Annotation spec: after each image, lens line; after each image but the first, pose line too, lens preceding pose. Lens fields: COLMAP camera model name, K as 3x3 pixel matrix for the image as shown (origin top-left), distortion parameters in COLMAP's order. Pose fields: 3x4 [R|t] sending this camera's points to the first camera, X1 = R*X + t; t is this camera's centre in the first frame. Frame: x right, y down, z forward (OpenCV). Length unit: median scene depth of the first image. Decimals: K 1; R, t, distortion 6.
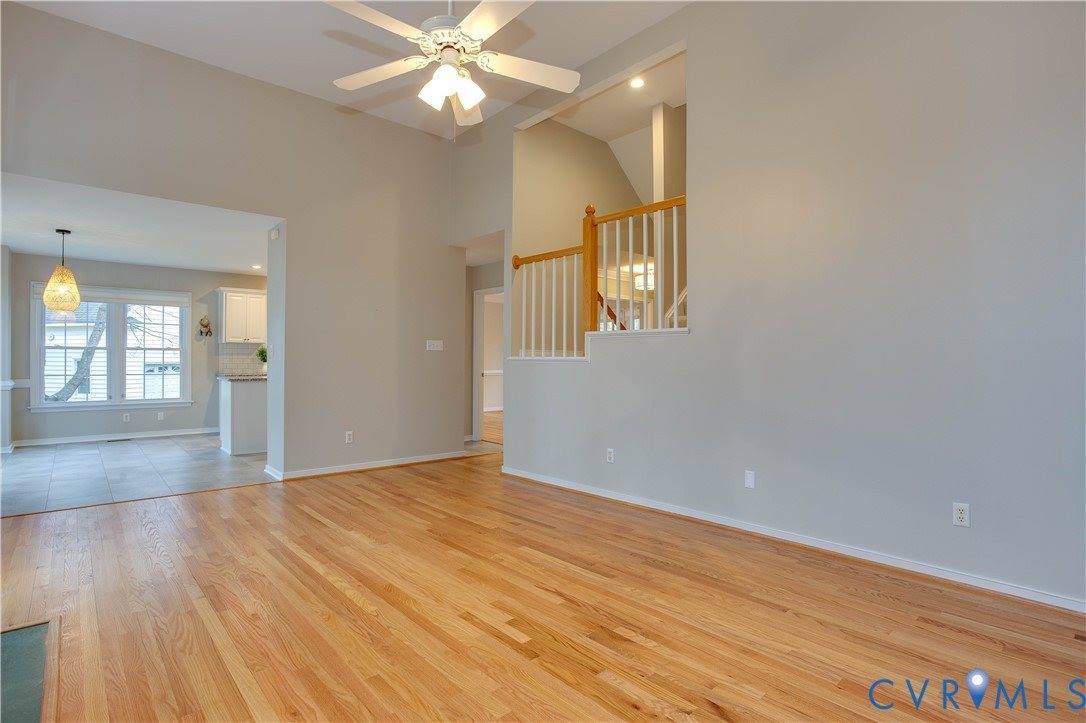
lens RADIAL K [[540.9, 0, 543.5], [0, 540.9, 358.6], [0, 0, 1]] dist [-0.057619, 0.016823]
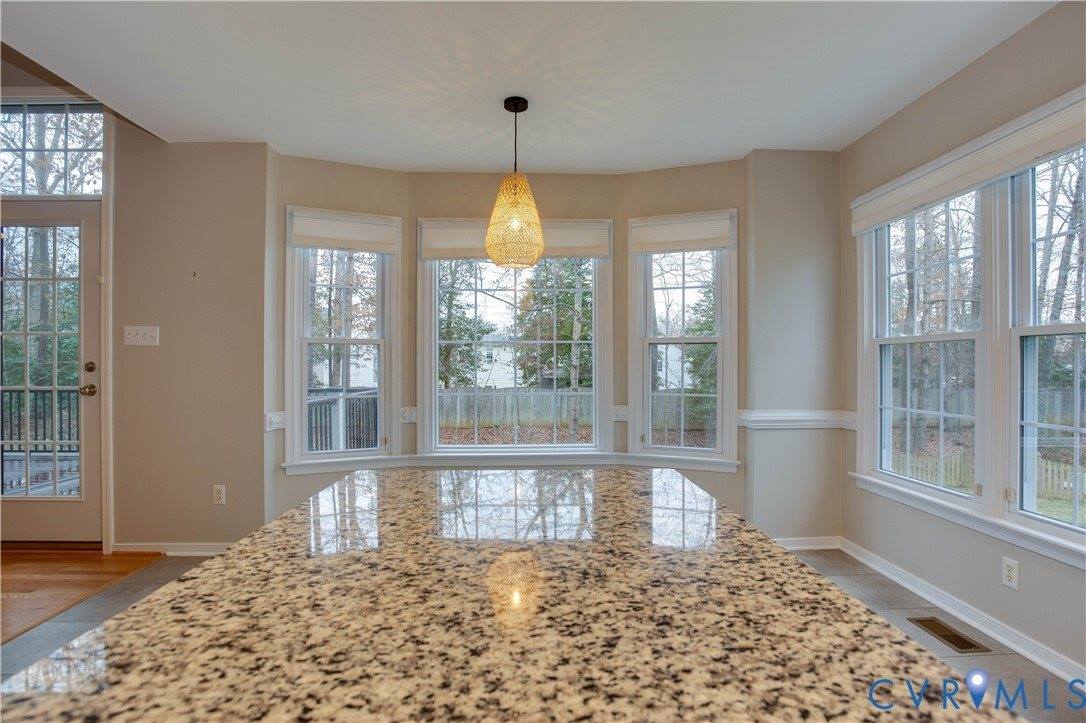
lens RADIAL K [[540.9, 0, 548.0], [0, 540.9, 364.8], [0, 0, 1]] dist [-0.057619, 0.016823]
pose [[-0.644536, -0.006503, -0.764546, -0.449545], [0.000146, 0.999963, -0.008628, 0.001940], [0.764574, -0.005673, -0.644511, 1.074116]]
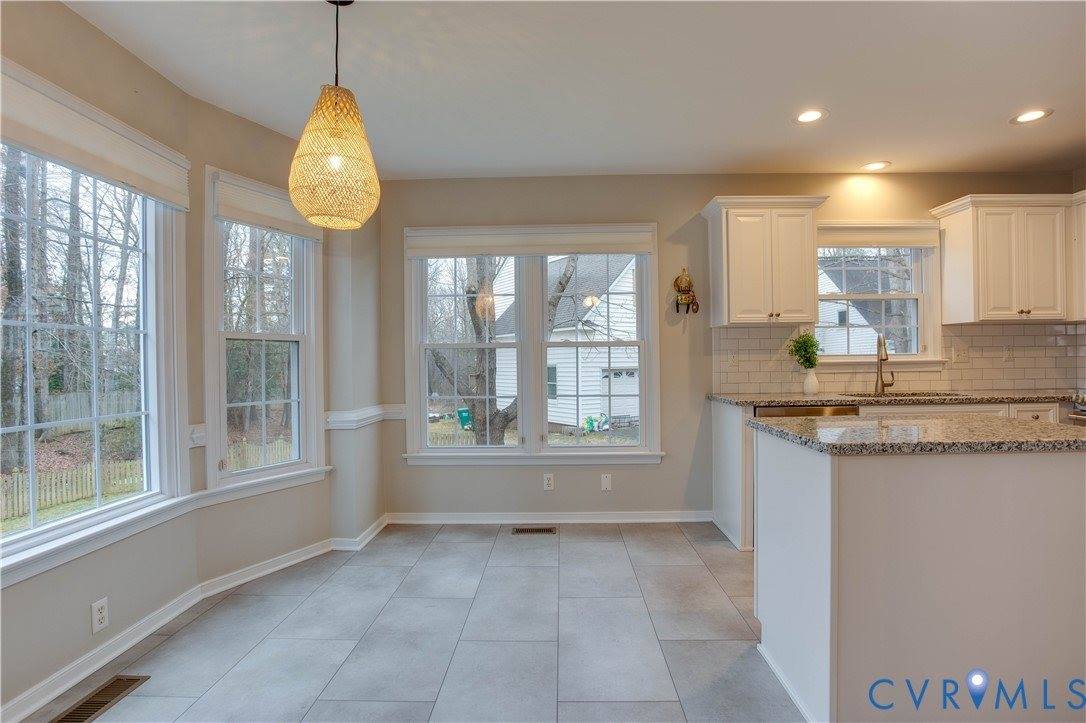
lens RADIAL K [[540.9, 0, 551.7], [0, 540.9, 362.3], [0, 0, 1]] dist [-0.057619, 0.016823]
pose [[0.729634, -0.013852, -0.683698, -0.473215], [0.017109, 0.999852, -0.001999, -0.001040], [0.683624, -0.010239, 0.729763, 0.677716]]
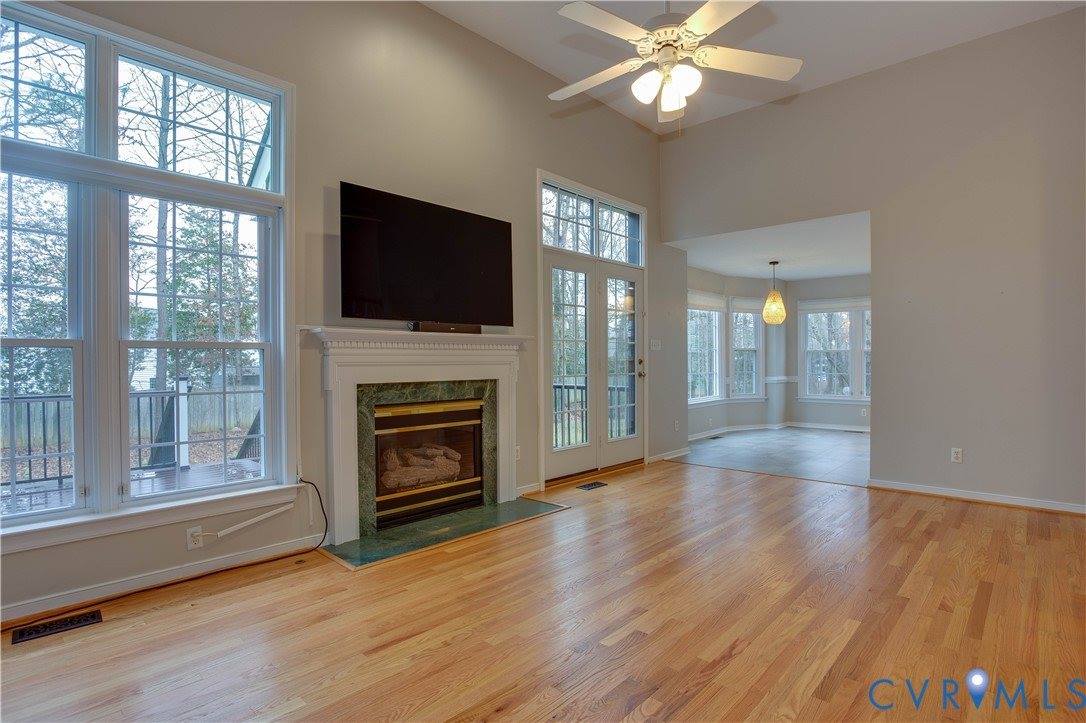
lens RADIAL K [[540.9, 0, 547.9], [0, 540.9, 365.6], [0, 0, 1]] dist [-0.057619, 0.016823]
pose [[0.087437, 0.002417, -0.996167, 0.294388], [0.012294, 0.999918, 0.003506, 0.001446], [0.996094, -0.012553, 0.087400, 0.252886]]
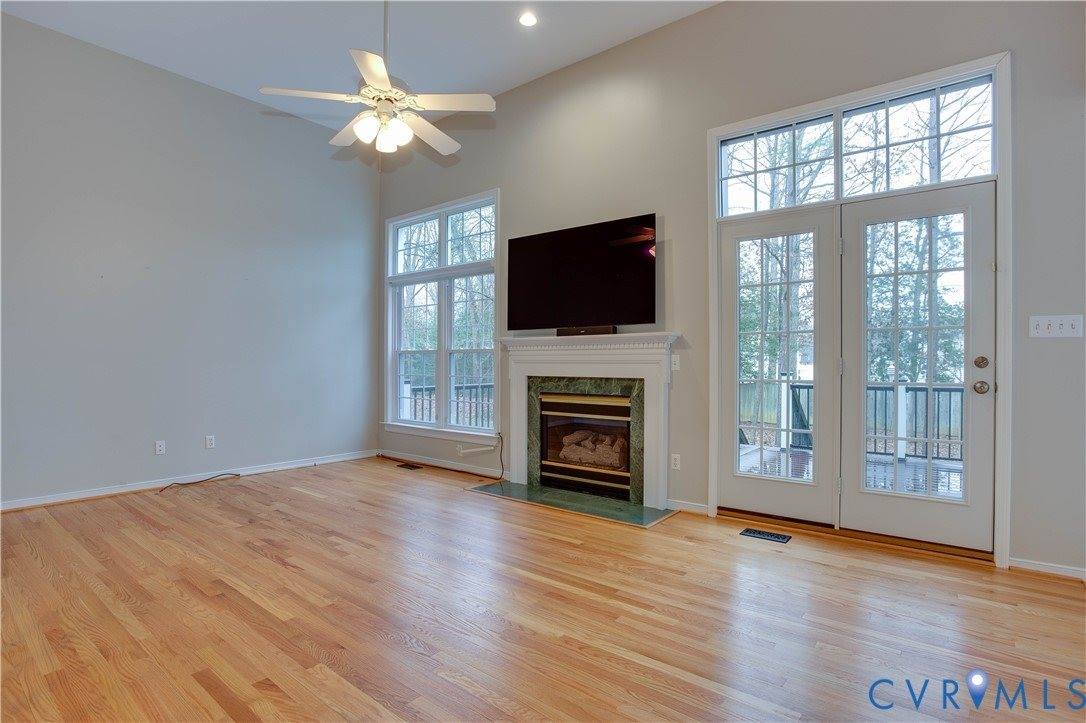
lens RADIAL K [[540.9, 0, 548.3], [0, 540.9, 366.8], [0, 0, 1]] dist [-0.057619, 0.016823]
pose [[-0.984825, -0.005711, -0.173457, -0.121792], [-0.005968, 0.999982, 0.000956, 0.005366], [0.173449, 0.001977, -0.984841, 0.830189]]
